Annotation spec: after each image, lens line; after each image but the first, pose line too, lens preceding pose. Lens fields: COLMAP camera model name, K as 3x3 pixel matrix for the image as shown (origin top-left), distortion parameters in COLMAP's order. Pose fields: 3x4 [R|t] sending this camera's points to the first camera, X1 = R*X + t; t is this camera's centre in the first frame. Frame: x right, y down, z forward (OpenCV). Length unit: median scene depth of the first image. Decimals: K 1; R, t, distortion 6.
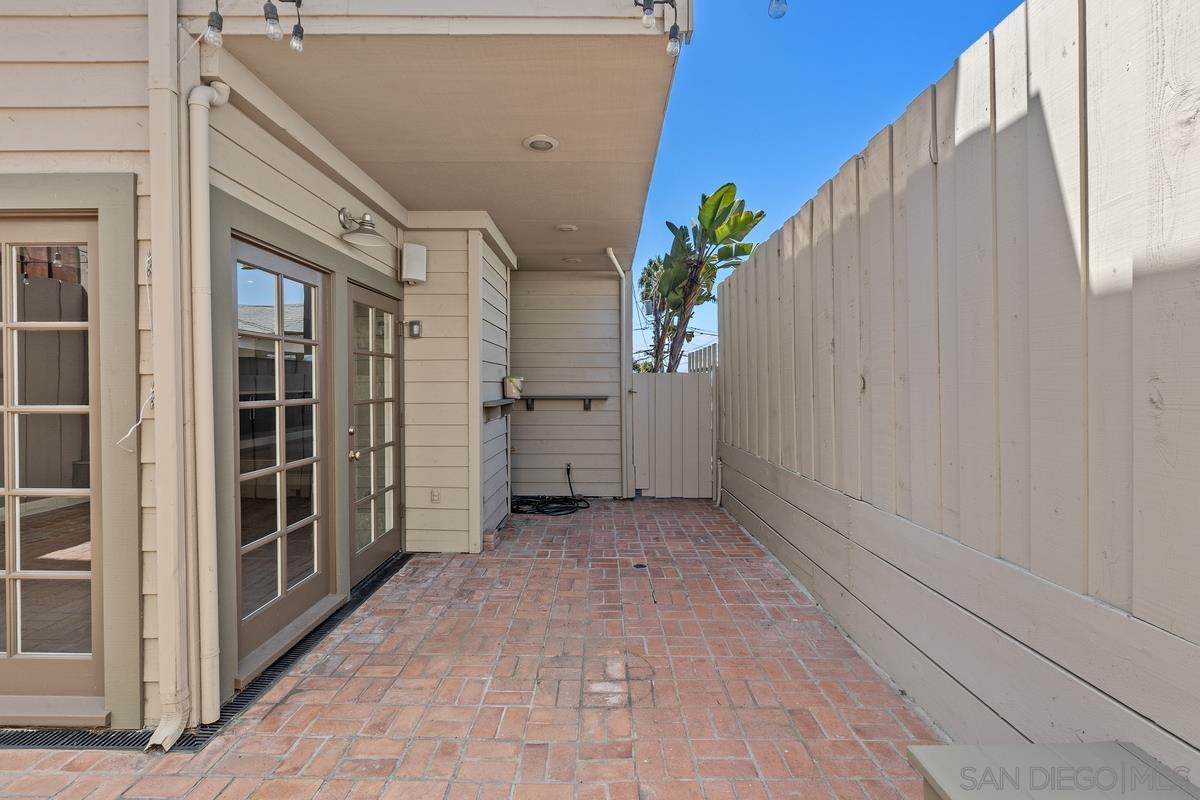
lens RADIAL K [[544.4, 0, 596.4], [0, 544.4, 388.1], [0, 0, 1]] dist [0.003282, 0.000321]
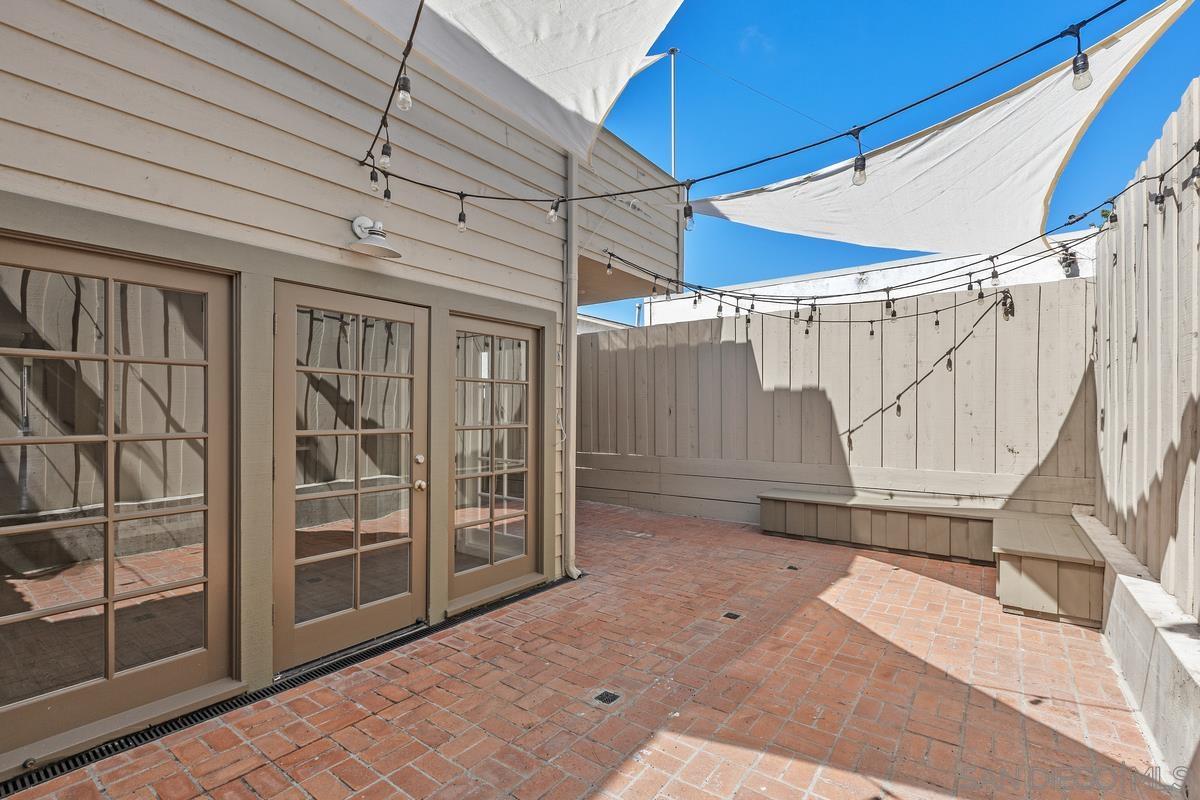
lens RADIAL K [[544.4, 0, 596.8], [0, 544.4, 407.4], [0, 0, 1]] dist [0.003282, 0.000321]
pose [[0.581177, 0.006033, 0.813755, -2.576237], [0.002975, 0.999950, -0.009538, -0.003196], [-0.813772, 0.007964, 0.581130, -0.342783]]
